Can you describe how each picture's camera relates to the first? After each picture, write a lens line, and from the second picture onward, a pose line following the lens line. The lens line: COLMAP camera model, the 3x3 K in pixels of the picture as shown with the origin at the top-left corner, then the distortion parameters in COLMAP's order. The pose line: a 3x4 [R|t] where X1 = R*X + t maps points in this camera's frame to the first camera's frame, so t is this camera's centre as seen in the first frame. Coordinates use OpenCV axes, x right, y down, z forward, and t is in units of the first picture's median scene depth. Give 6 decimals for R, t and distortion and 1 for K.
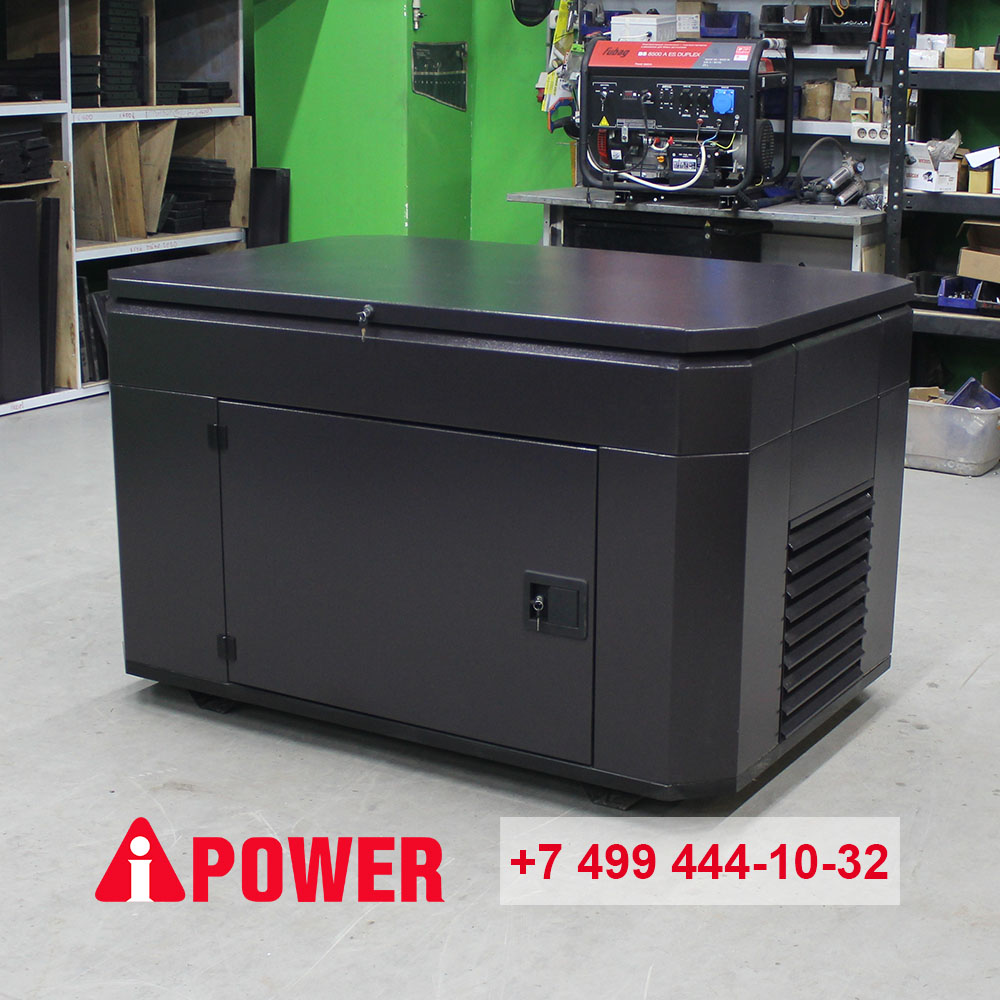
lens RADIAL K [[1907.6, 0, 500.1], [0, 1907.6, 502.3], [0, 0, 1]] dist [-0.141266, 0.000000]
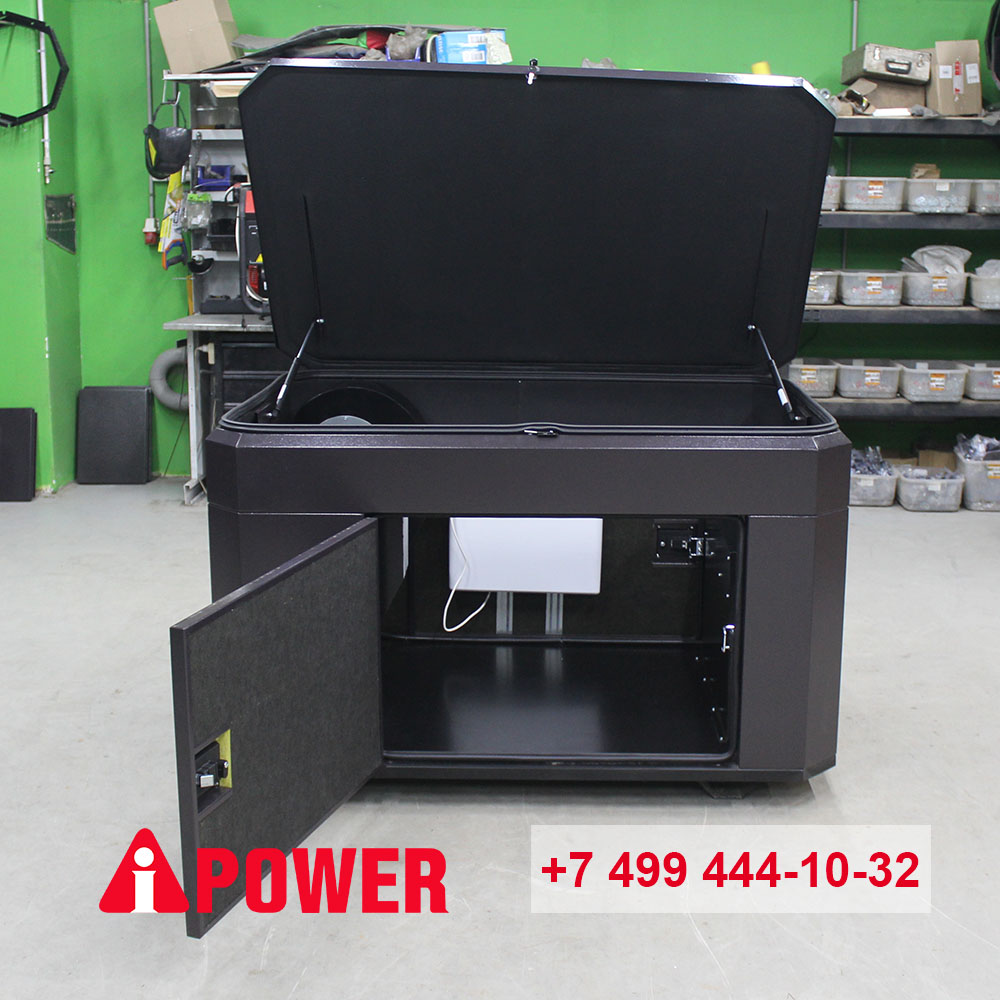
lens RADIAL K [[1547.2, 0, 550.7], [0, 1547.2, 490.2], [0, 0, 1]] dist [-0.135633, 0.000000]
pose [[0.859386, -0.102084, 0.501034, -0.293198], [0.122129, 0.992488, -0.007262, -0.027755], [-0.496528, 0.067432, 0.865397, 0.086948]]
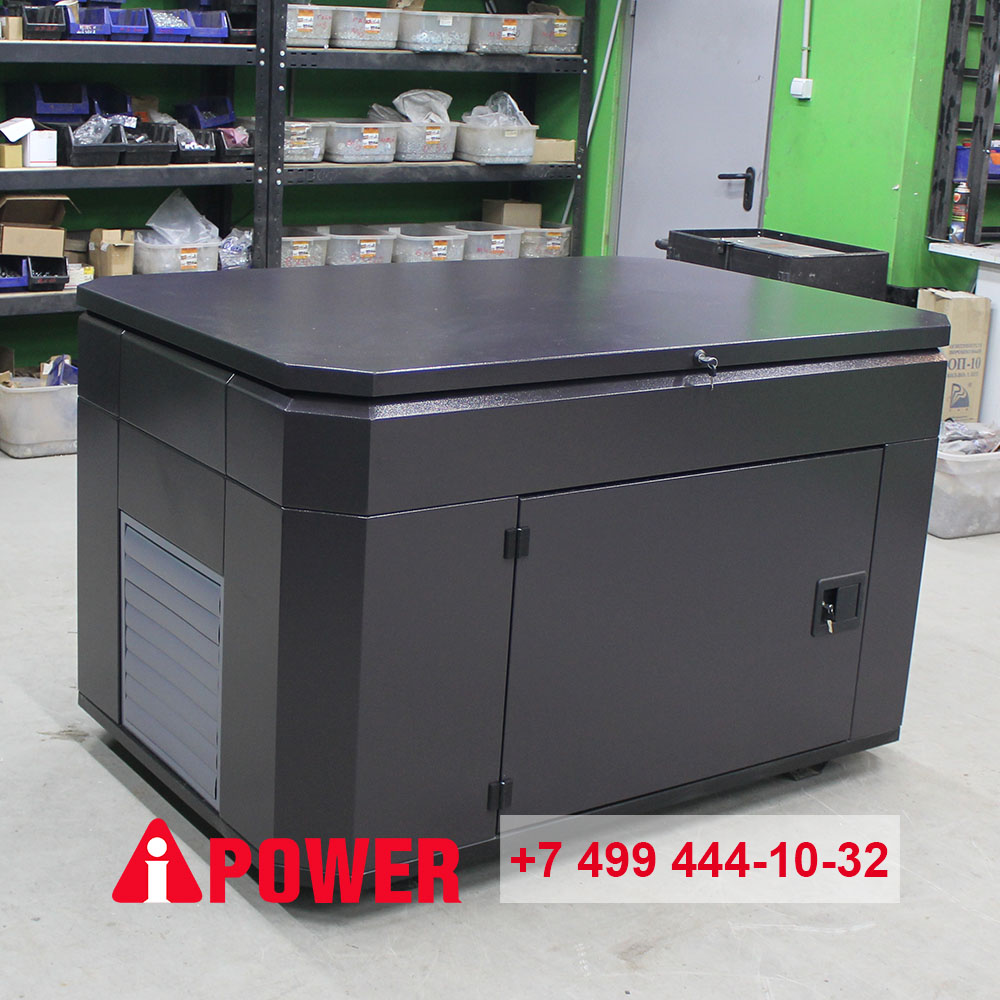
lens RADIAL K [[1761.1, 0, 496.8], [0, 1761.1, 500.3], [0, 0, 1]] dist [-0.136230, 0.000000]
pose [[0.400583, -0.230106, 0.886896, -0.466212], [0.175380, 0.969311, 0.172275, -0.105089], [-0.899319, 0.086533, 0.428645, 0.394900]]
